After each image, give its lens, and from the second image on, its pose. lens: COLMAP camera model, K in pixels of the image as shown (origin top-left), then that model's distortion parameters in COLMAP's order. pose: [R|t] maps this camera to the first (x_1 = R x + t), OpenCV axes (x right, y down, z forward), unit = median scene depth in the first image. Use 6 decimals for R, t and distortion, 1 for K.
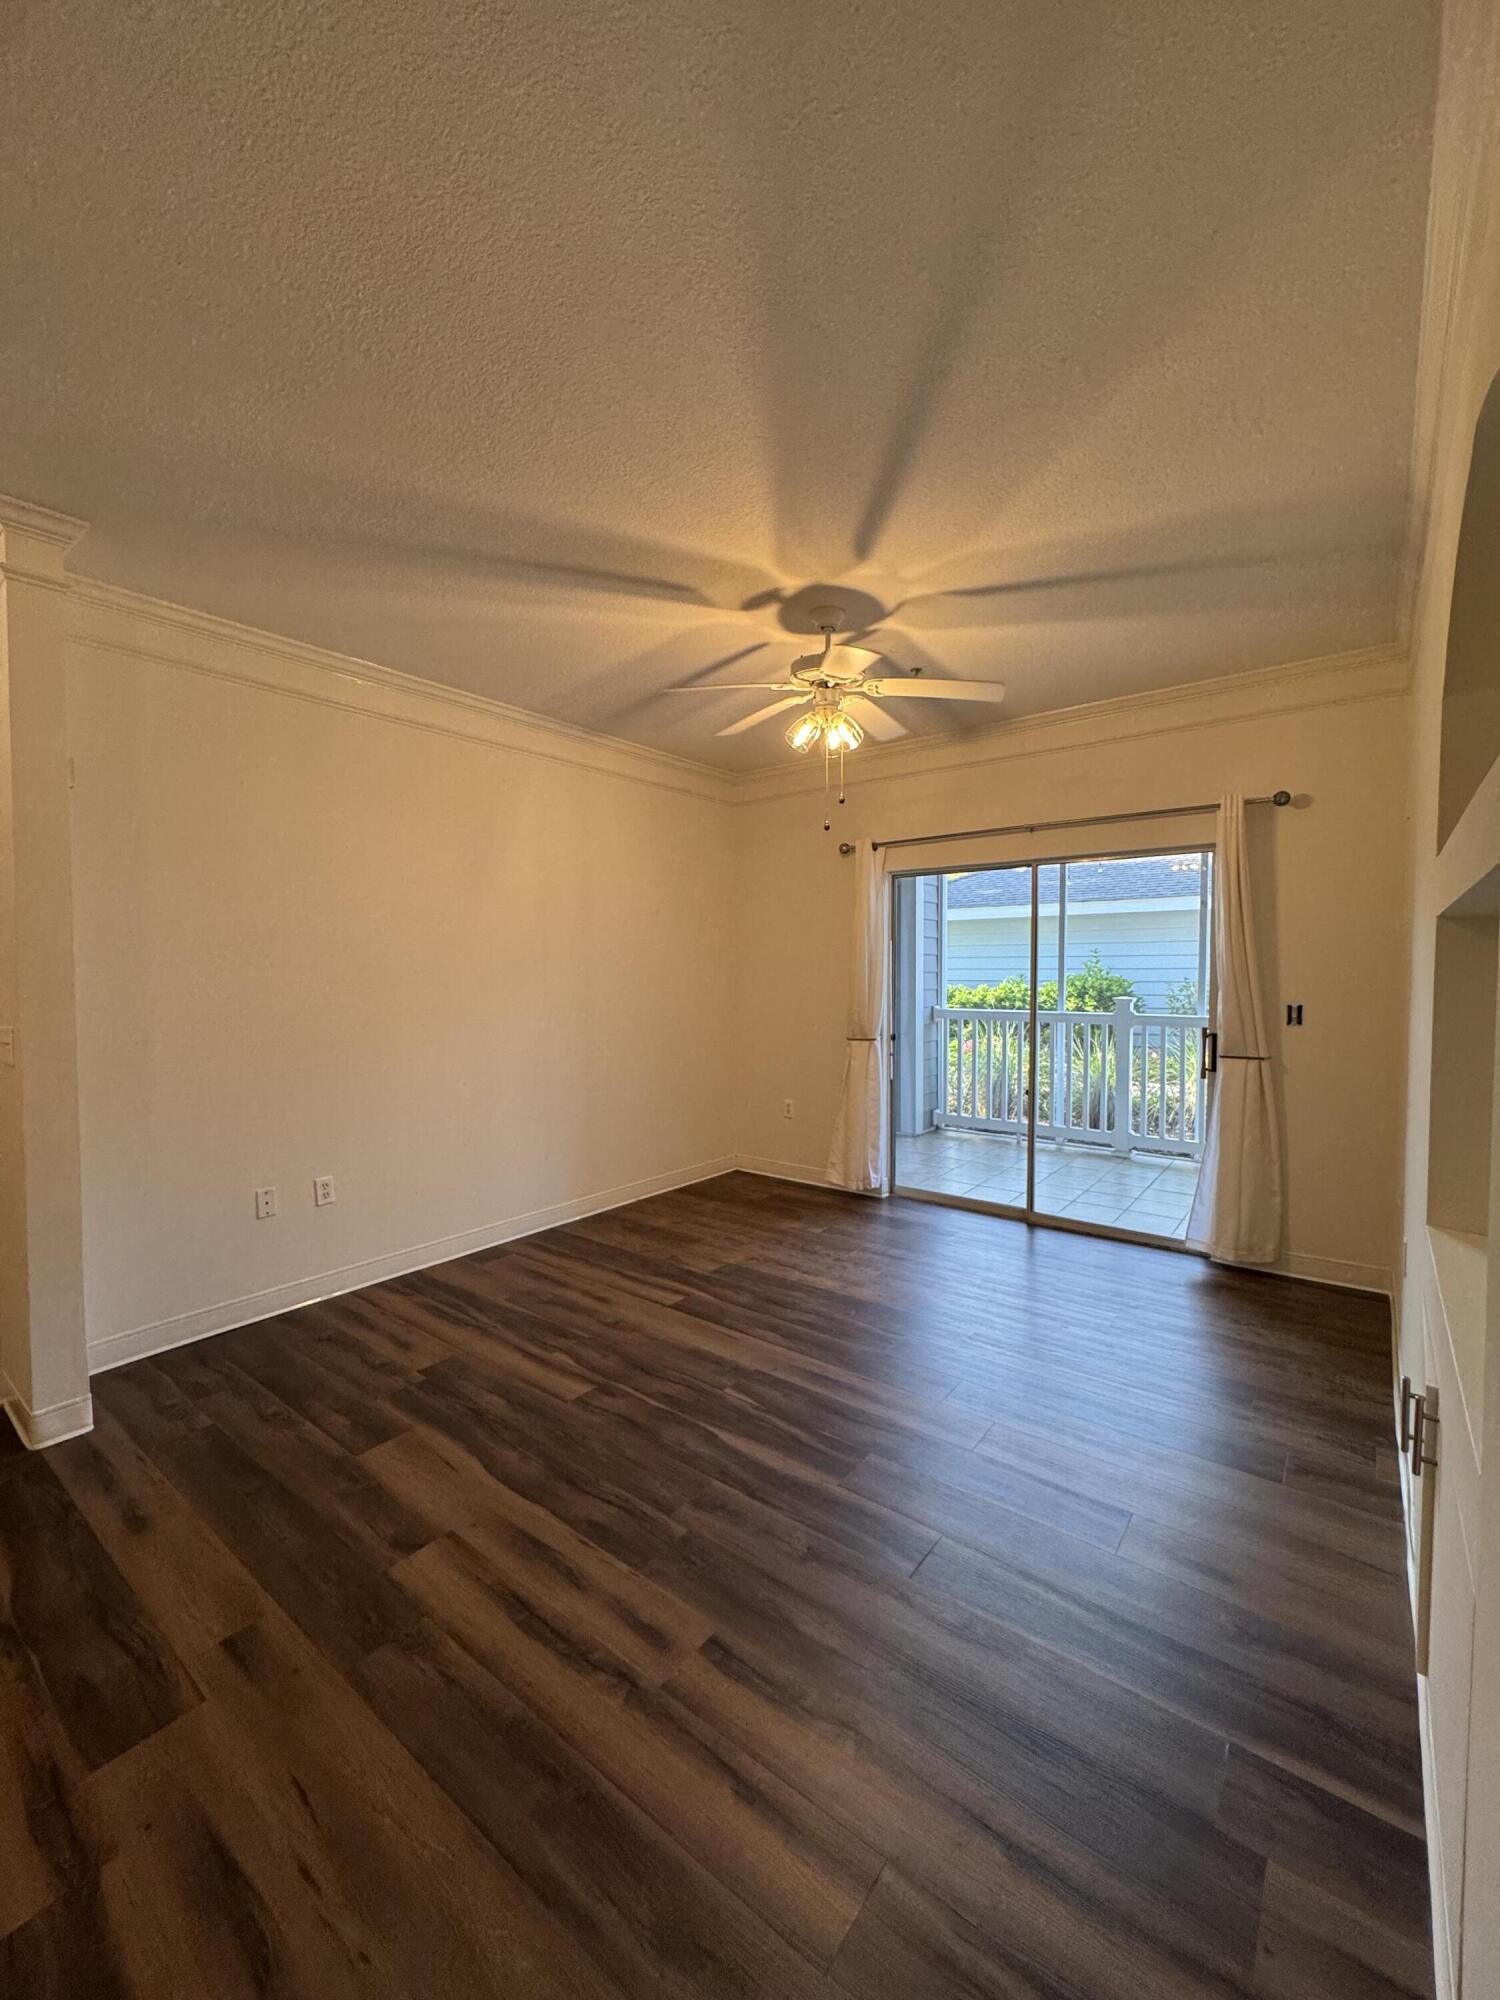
lens RADIAL K [[800.4, 0, 753.6], [0, 800.4, 997.5], [0, 0, 1]] dist [-0.003717, 0.000470]
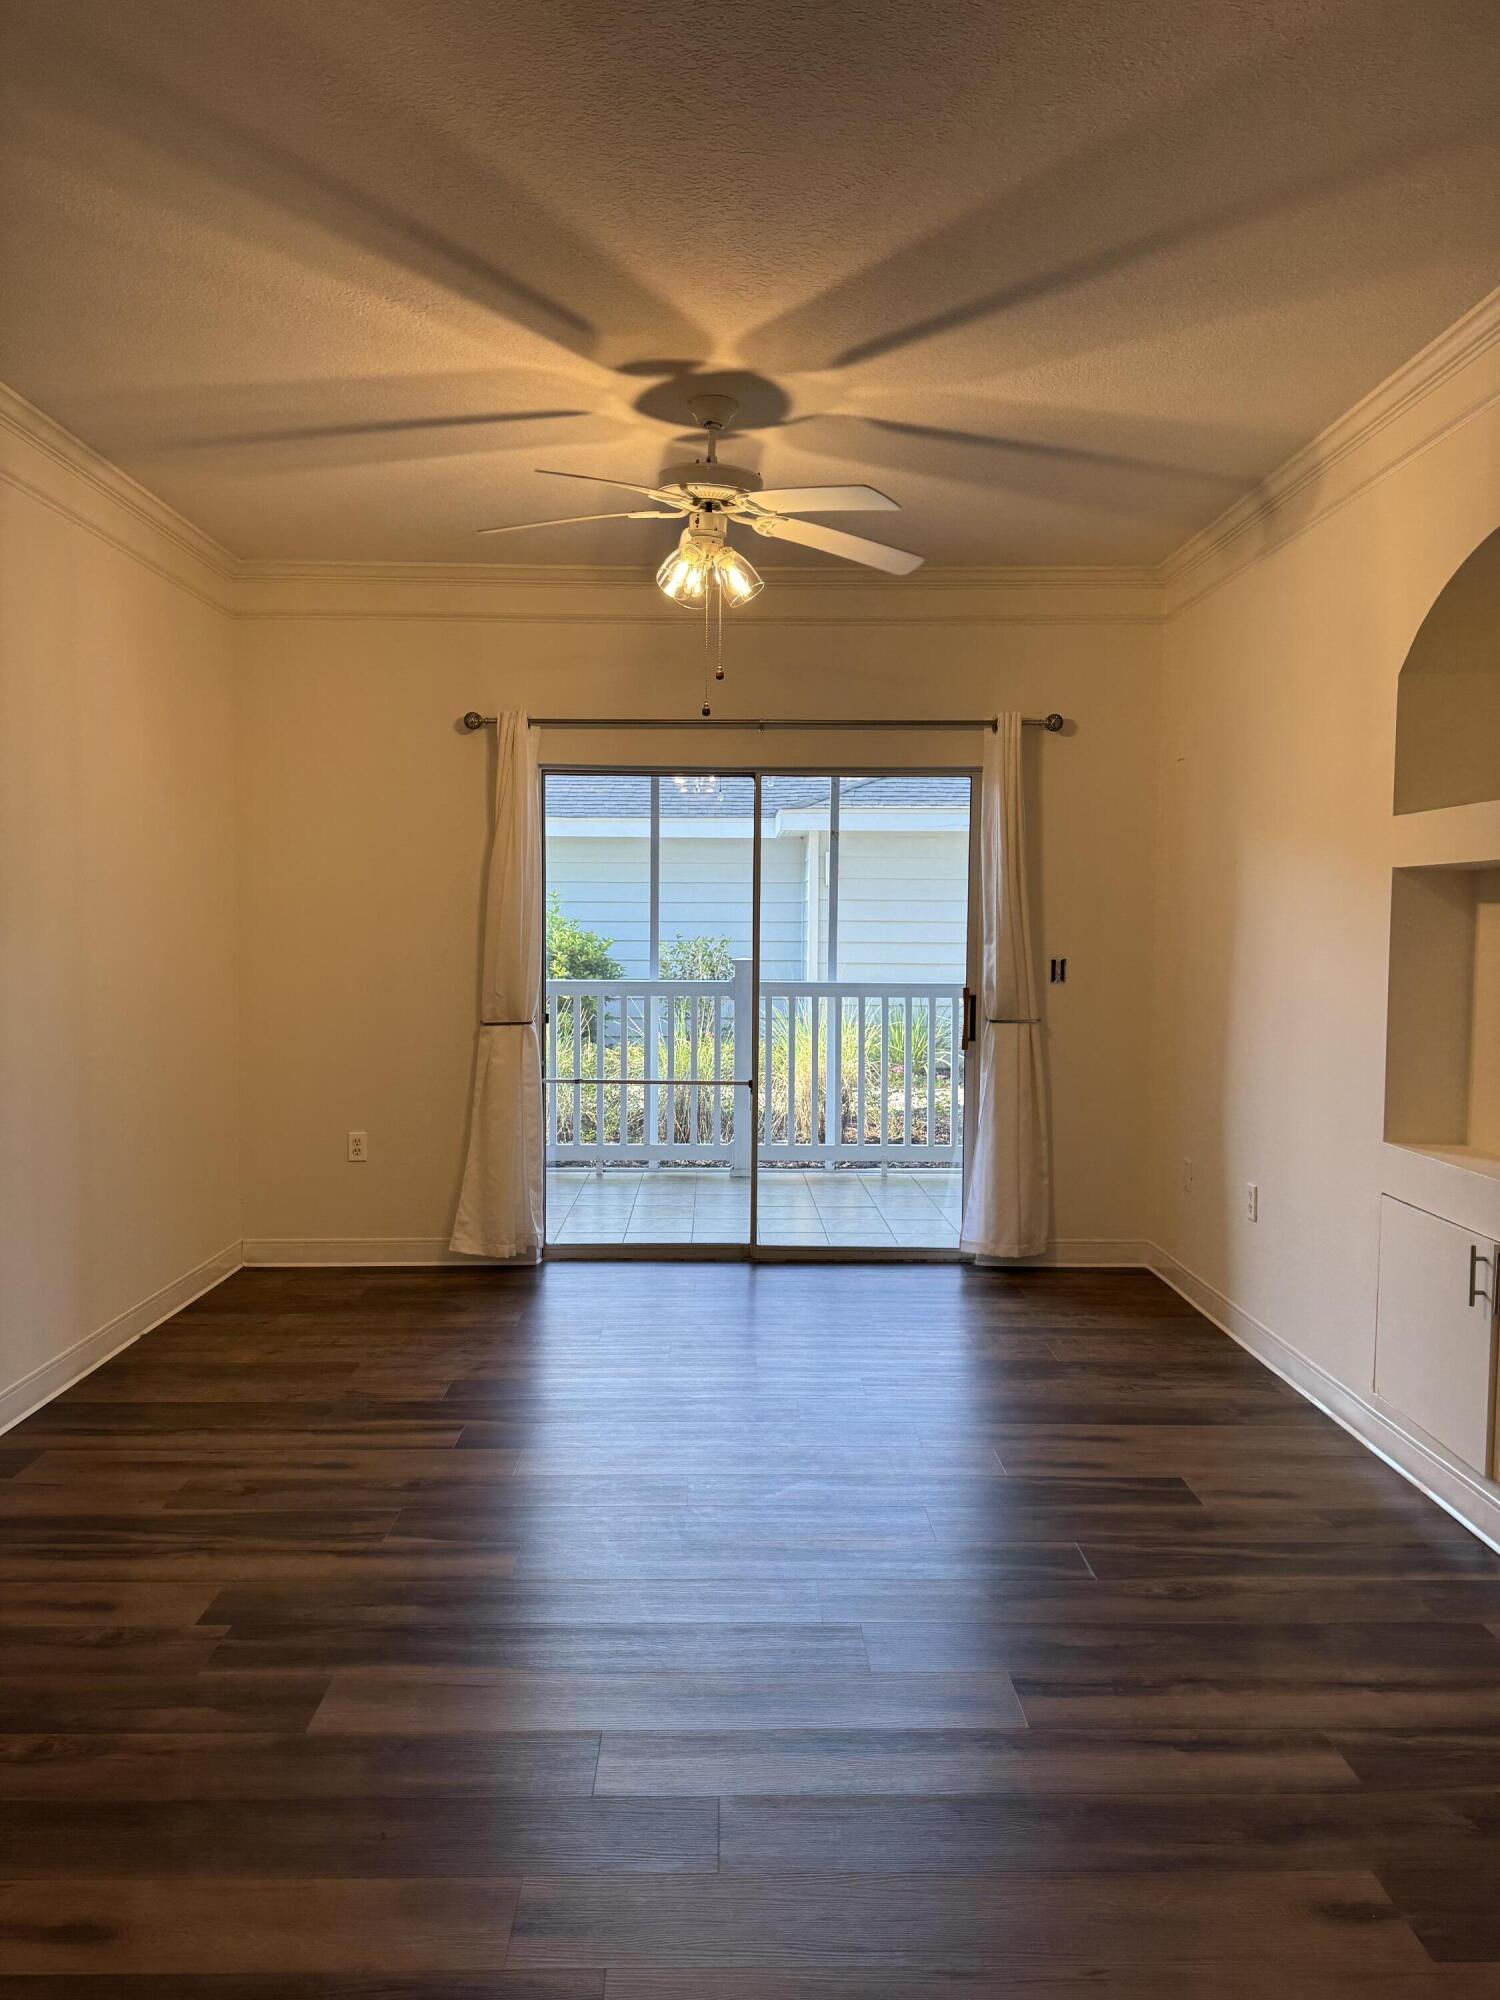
lens RADIAL K [[1399.6, 0, 757.2], [0, 1399.6, 1004.9], [0, 0, 1]] dist [0.065873, -0.104326]
pose [[0.780130, -0.027386, 0.625018, -0.547798], [0.013693, 0.999550, 0.026706, 0.013806], [-0.625468, -0.012276, 0.780154, -0.001653]]
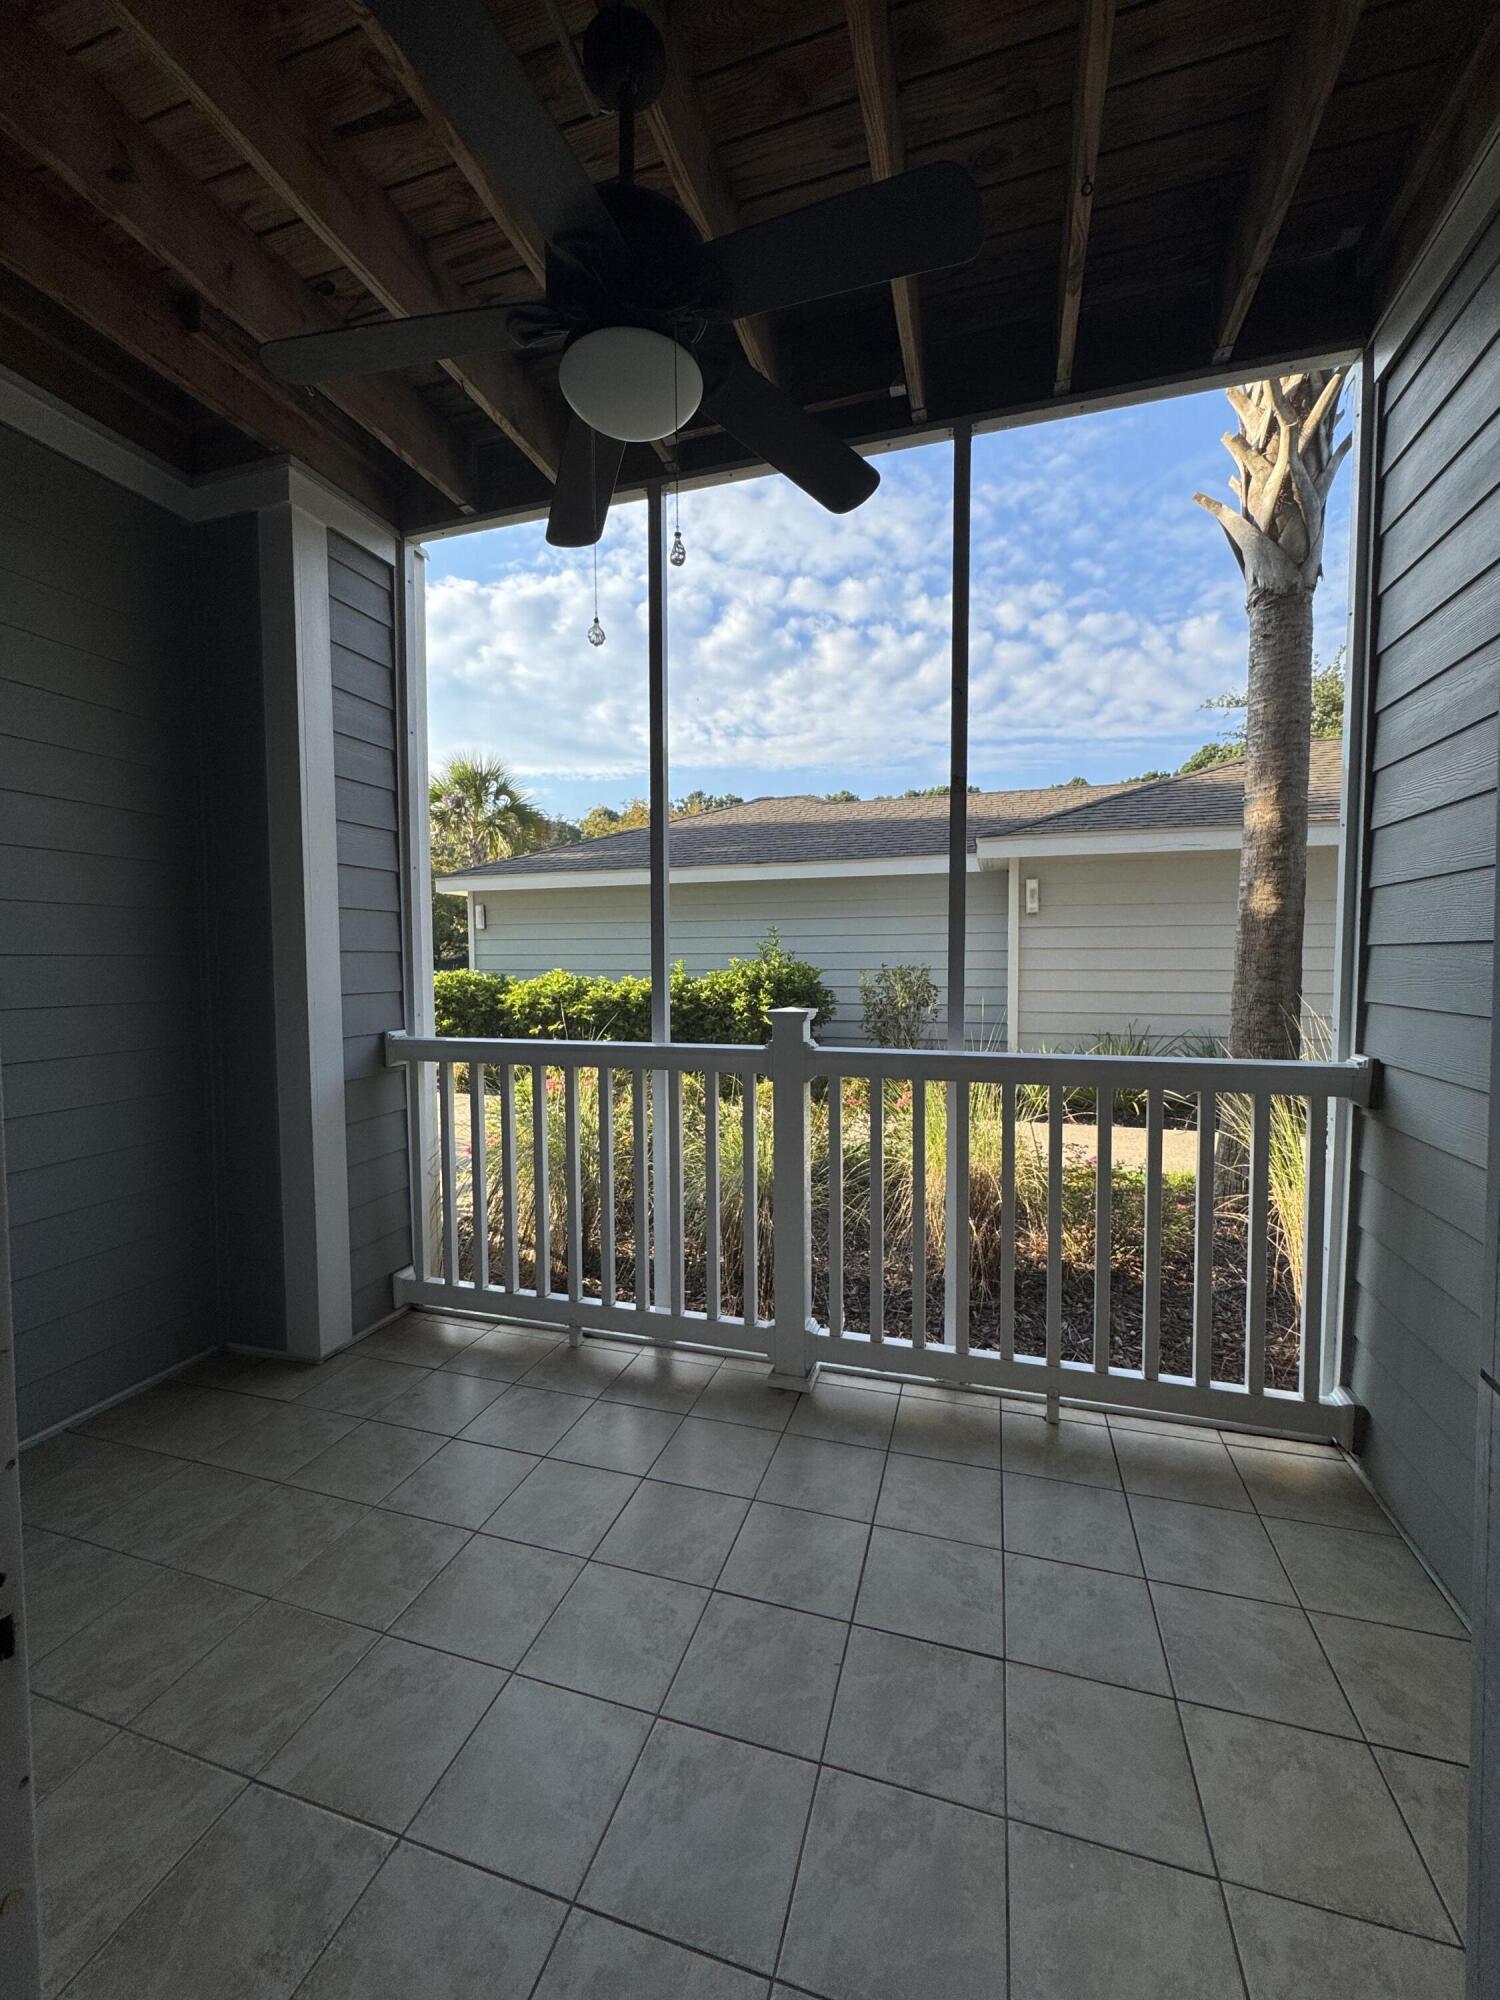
lens RADIAL K [[800.4, 0, 753.6], [0, 800.4, 997.5], [0, 0, 1]] dist [-0.003717, 0.000470]
pose [[0.938424, -0.026172, 0.344494, 0.517420], [0.021246, 0.999611, 0.018066, -0.021665], [-0.344833, -0.009634, 0.938615, 1.056311]]
